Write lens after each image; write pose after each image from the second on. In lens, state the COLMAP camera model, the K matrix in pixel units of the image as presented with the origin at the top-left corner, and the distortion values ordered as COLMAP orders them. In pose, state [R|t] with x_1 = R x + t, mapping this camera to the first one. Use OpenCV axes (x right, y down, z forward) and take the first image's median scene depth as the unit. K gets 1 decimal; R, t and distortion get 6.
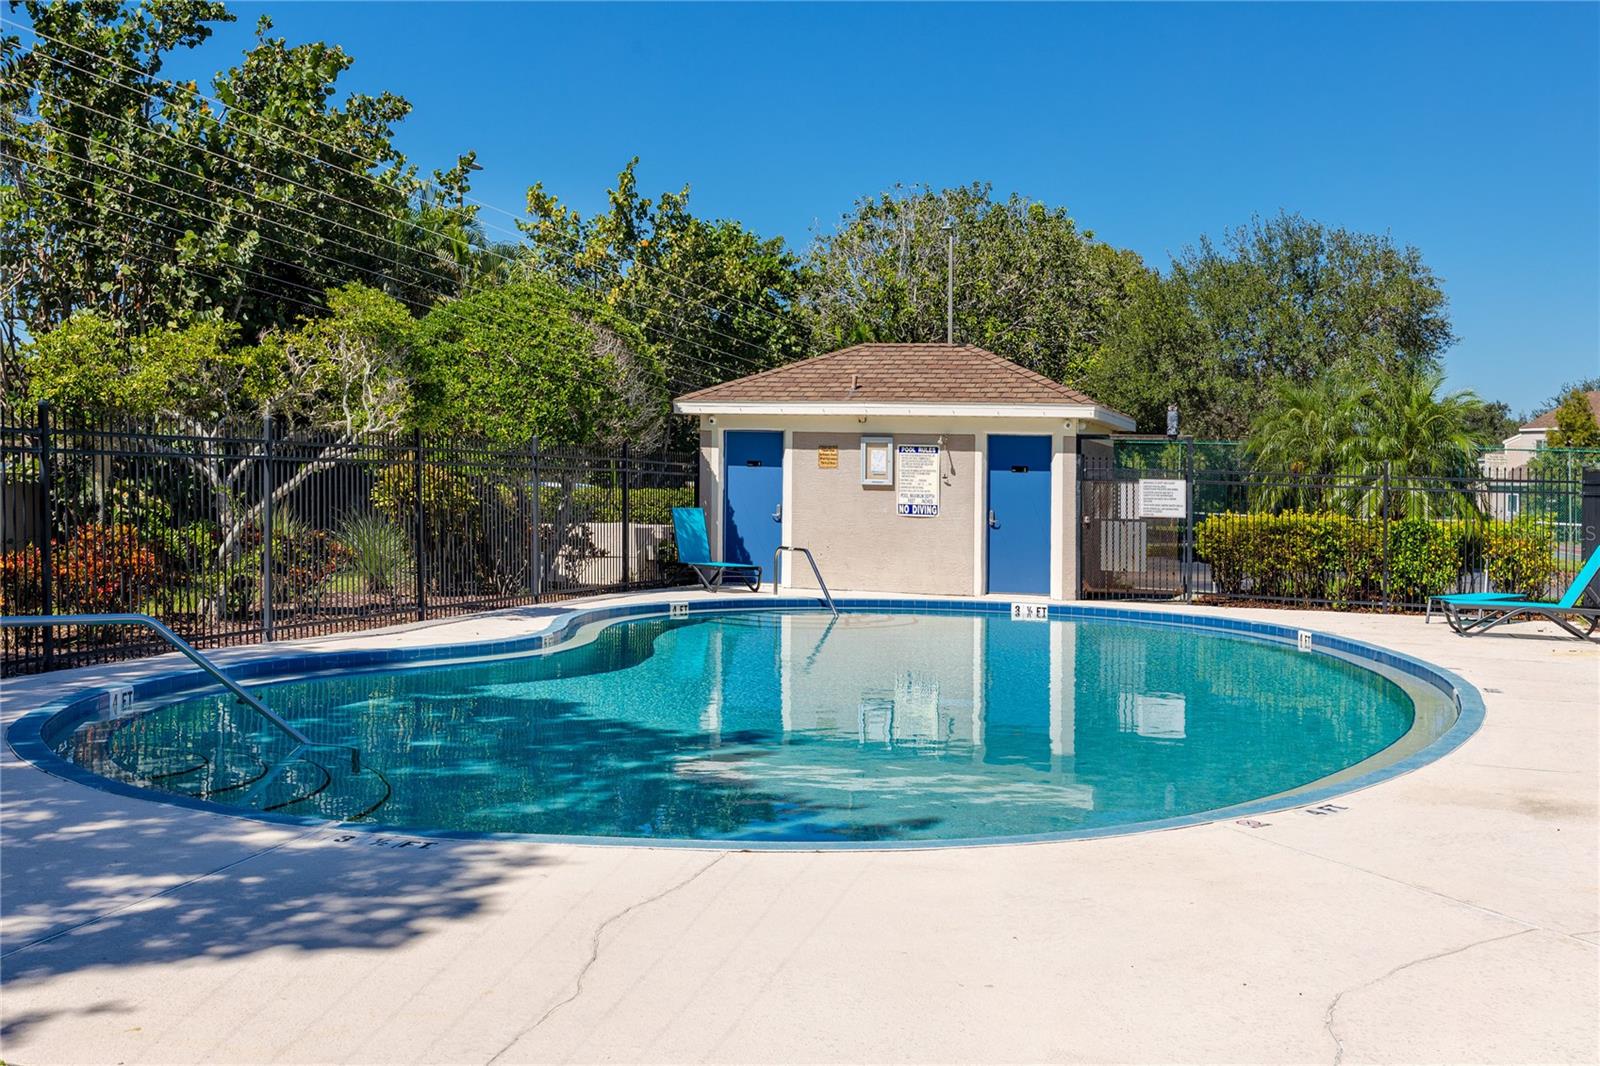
lens RADIAL K [[1418.1, 0, 800.0], [0, 1418.1, 533.0], [0, 0, 1]] dist [-0.011607, 0.002176]
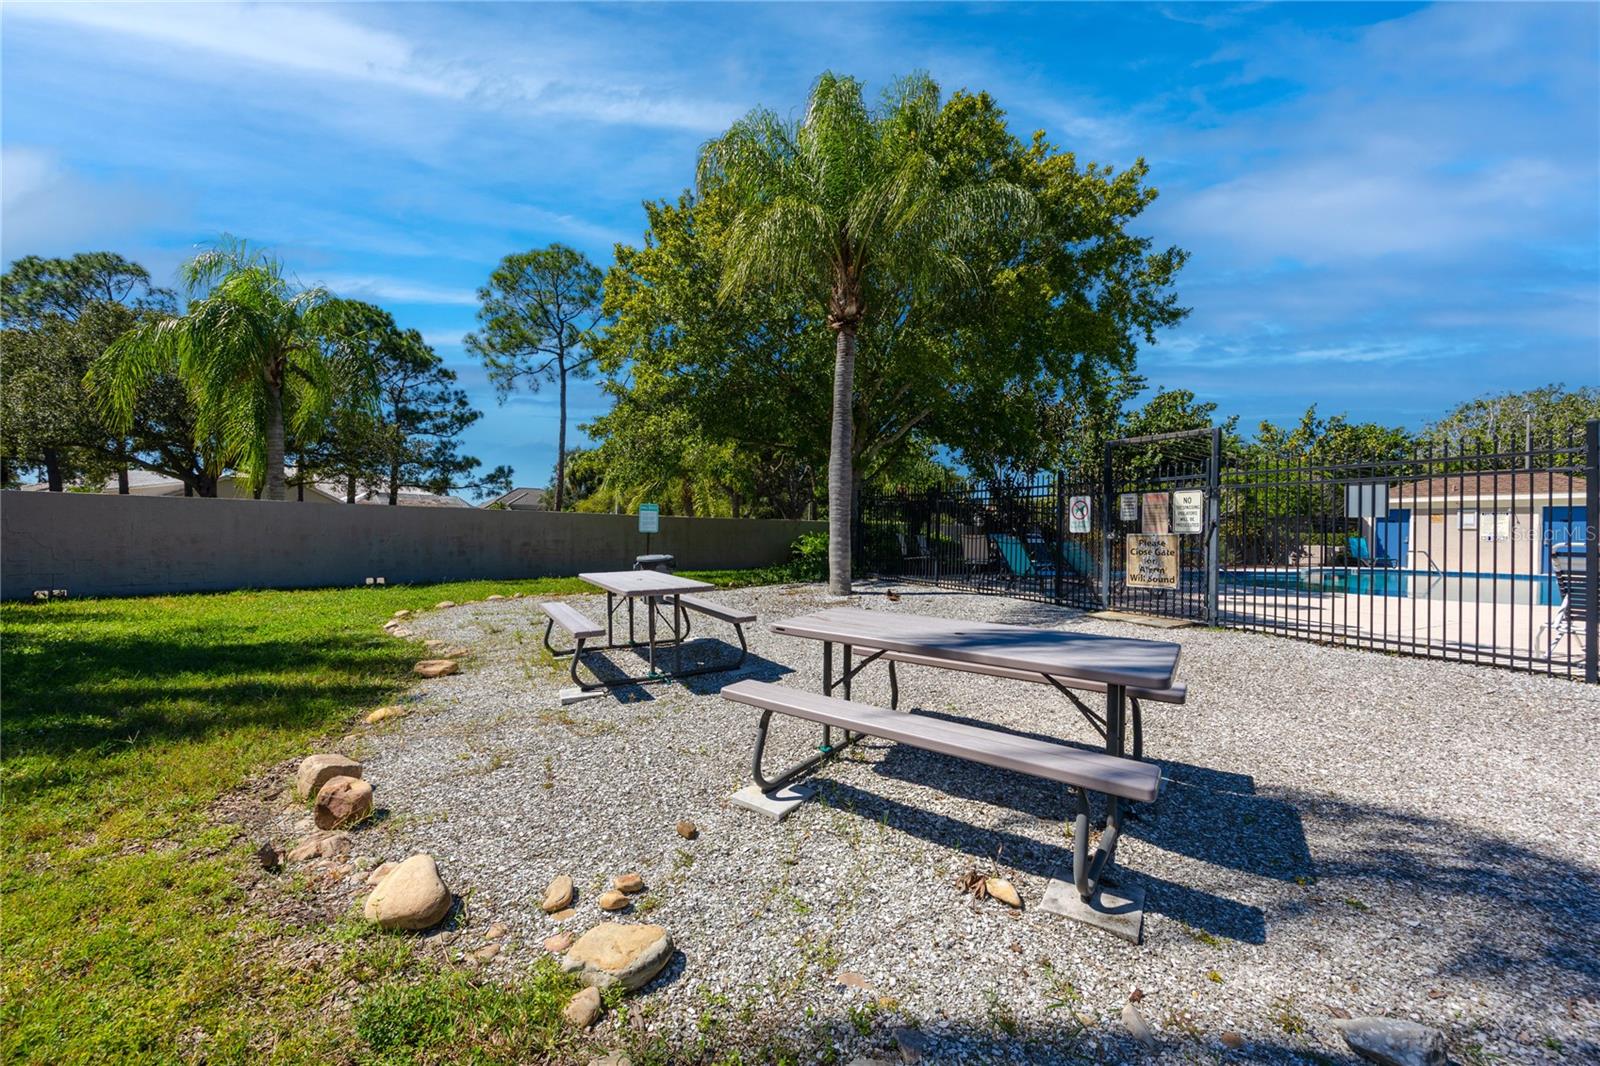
lens RADIAL K [[547.0, 0, 800.0], [0, 547.0, 533.0], [0, 0, 1]] dist [-0.000038, 0.000037]
pose [[0.664613, -0.002077, -0.747185, -0.001511], [-0.040408, 0.998433, -0.038717, 0.031879], [0.746094, 0.055924, 0.663488, -0.283880]]
